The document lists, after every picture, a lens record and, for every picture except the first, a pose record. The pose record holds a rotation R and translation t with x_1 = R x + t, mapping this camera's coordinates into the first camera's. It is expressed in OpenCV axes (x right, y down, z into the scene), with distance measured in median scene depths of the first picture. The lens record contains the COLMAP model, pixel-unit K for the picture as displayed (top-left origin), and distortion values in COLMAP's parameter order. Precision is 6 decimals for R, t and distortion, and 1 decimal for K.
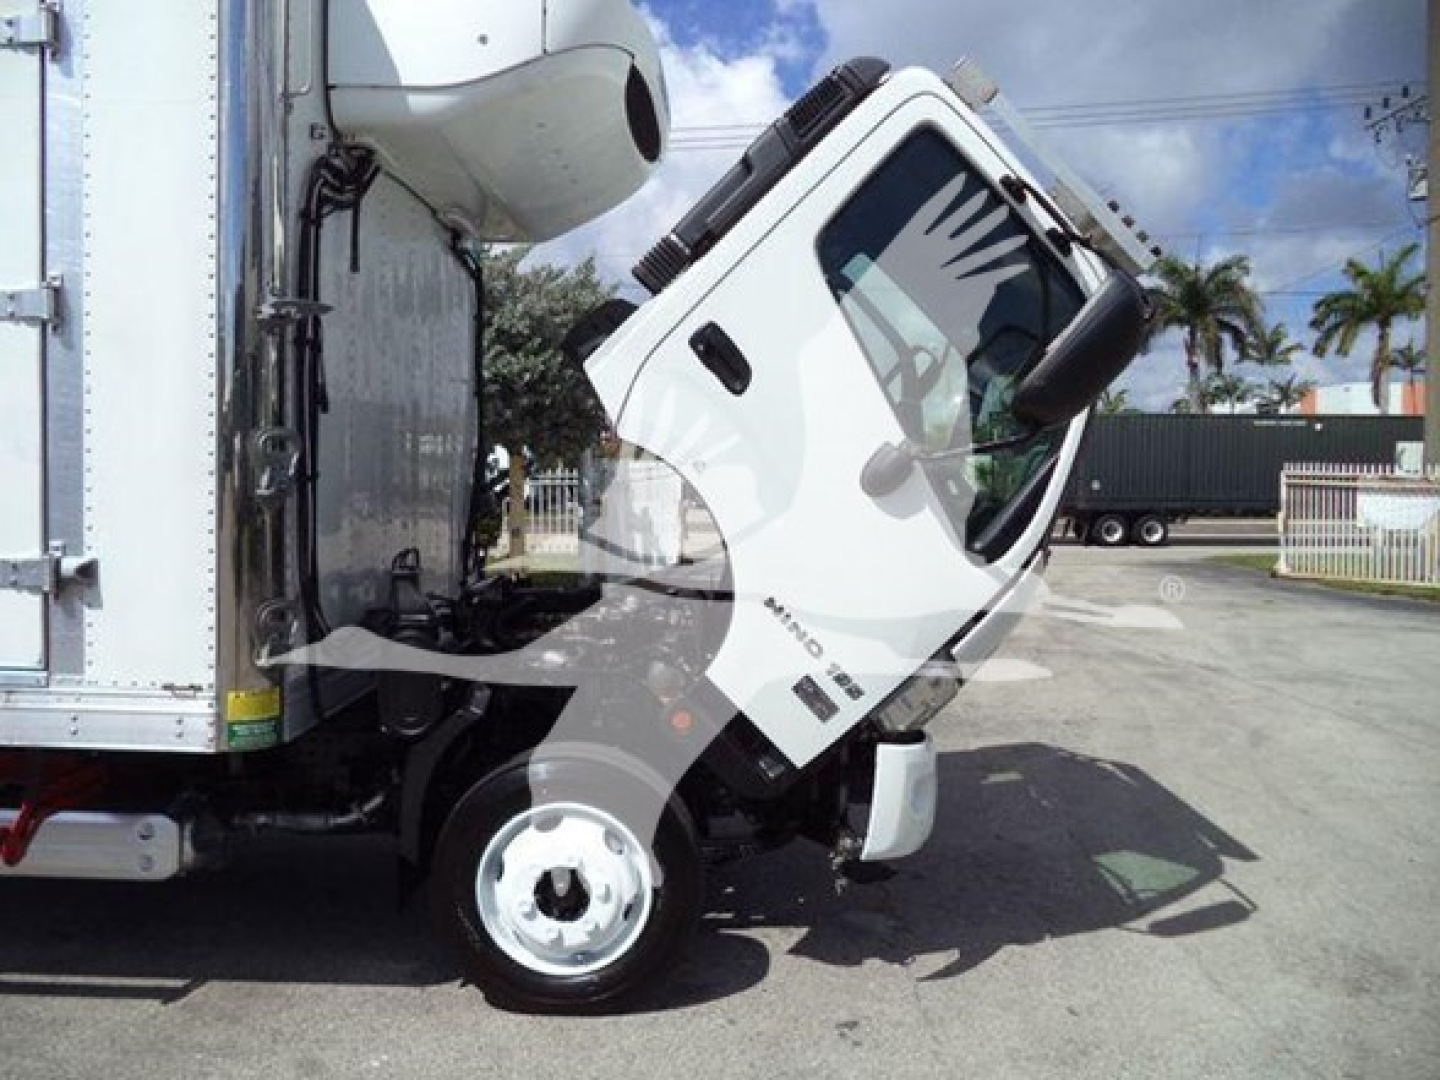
lens RADIAL K [[1166.2, 0, 758.6], [0, 1166.2, 536.0], [0, 0, 1]] dist [-0.039094, 0.011419]
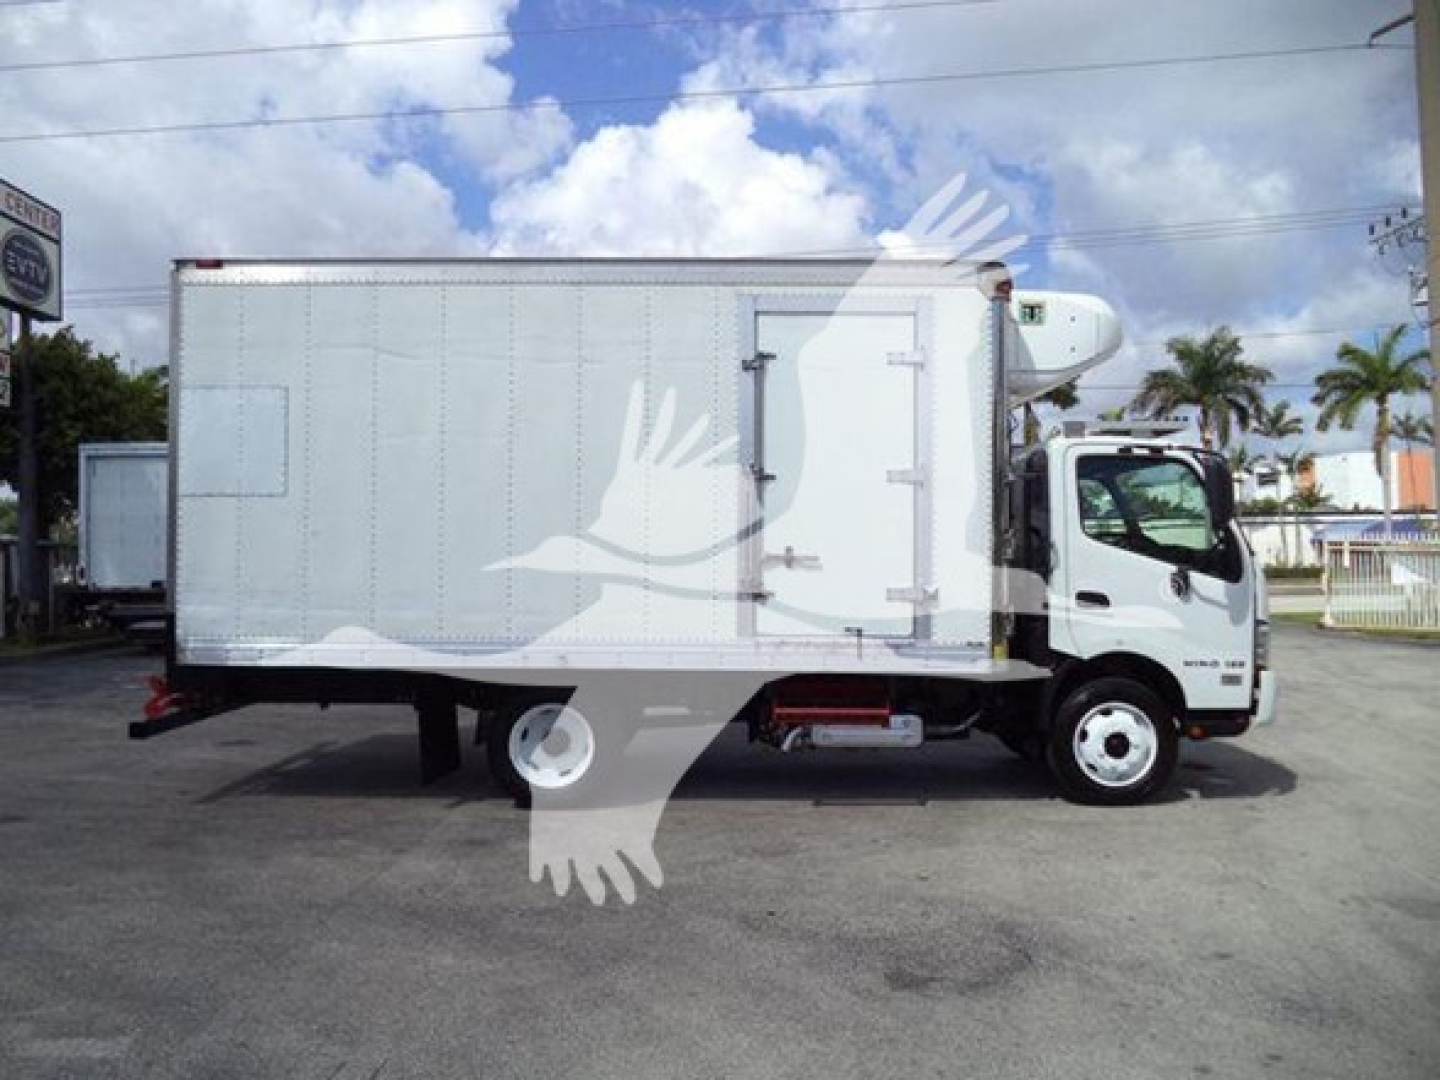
lens RADIAL K [[1172.6, 0, 742.9], [0, 1172.6, 511.9], [0, 0, 1]] dist [-0.016796, -0.006357]
pose [[0.999949, -0.010011, 0.001276, -0.867610], [0.010082, 0.996570, -0.082139, 0.052791], [-0.000449, 0.082147, 0.996620, -1.180796]]
